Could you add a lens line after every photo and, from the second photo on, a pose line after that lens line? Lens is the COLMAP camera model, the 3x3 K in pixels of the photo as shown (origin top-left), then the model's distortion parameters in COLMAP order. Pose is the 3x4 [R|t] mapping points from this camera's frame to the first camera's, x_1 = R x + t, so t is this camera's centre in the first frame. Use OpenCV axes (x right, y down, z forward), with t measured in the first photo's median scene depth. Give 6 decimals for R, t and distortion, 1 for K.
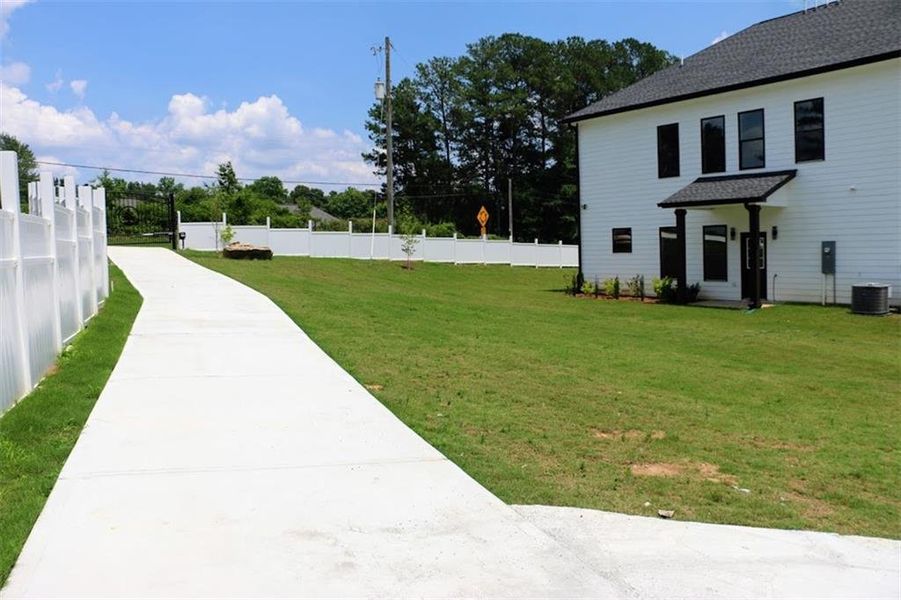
lens RADIAL K [[753.2, 0, 450.5], [0, 753.2, 300.0], [0, 0, 1]] dist [-0.131483, 0.006072]
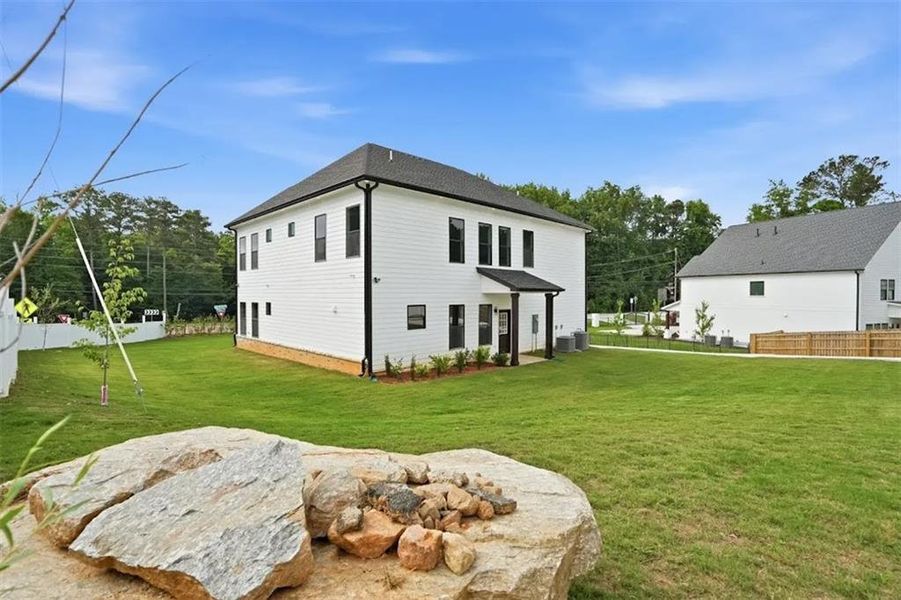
lens RADIAL K [[393.2, 0, 450.5], [0, 393.2, 300.0], [0, 0, 1]] dist [-0.000592, 0.000019]
pose [[-0.102695, 0.022757, 0.994453, -0.308717], [0.077349, 0.996894, -0.014825, -0.091794], [-0.991701, 0.075398, -0.104136, 1.014608]]
